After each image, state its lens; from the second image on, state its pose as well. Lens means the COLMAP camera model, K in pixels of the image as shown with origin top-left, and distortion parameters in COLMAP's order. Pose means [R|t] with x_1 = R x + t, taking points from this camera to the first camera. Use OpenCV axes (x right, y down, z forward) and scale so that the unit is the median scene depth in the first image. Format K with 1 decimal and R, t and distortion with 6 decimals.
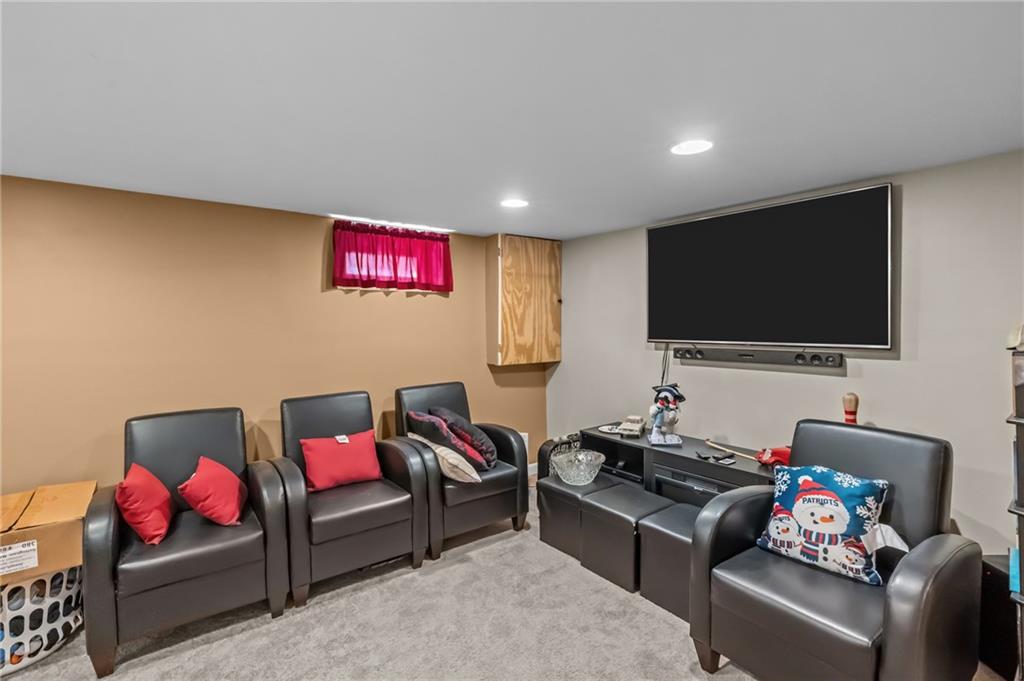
lens RADIAL K [[467.9, 0, 516.0], [0, 467.9, 335.3], [0, 0, 1]] dist [-0.011938, 0.004489]
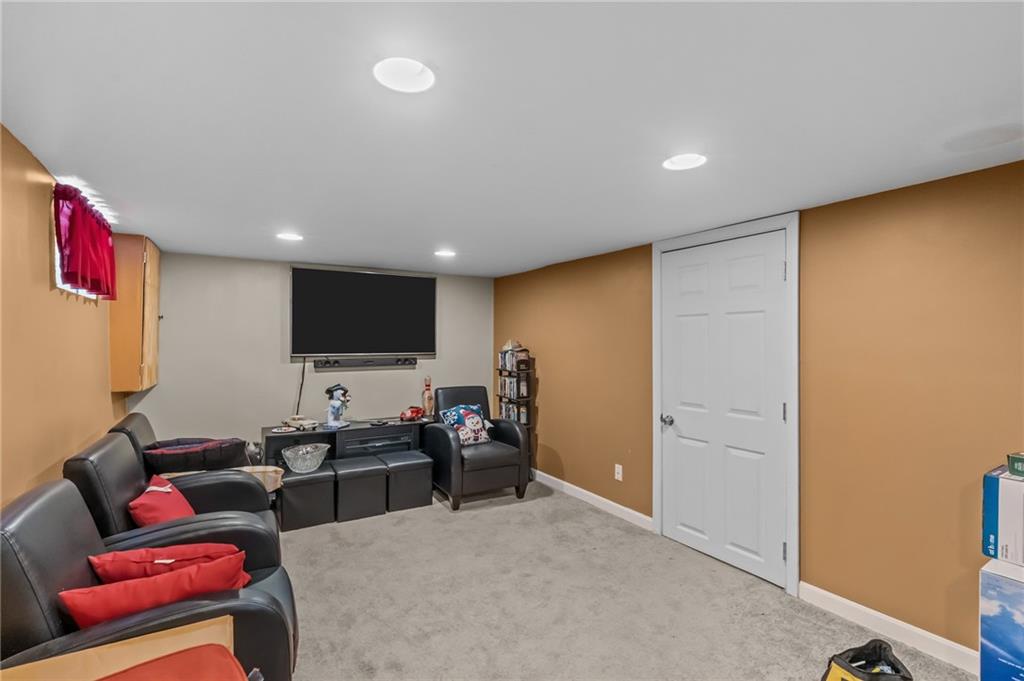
lens RADIAL K [[467.9, 0, 512.6], [0, 467.9, 343.8], [0, 0, 1]] dist [-0.011938, 0.004489]
pose [[0.110866, -0.017556, 0.993680, -1.170955], [0.013733, 0.999776, 0.016132, -0.042880], [-0.993740, 0.011858, 0.111082, 0.350004]]
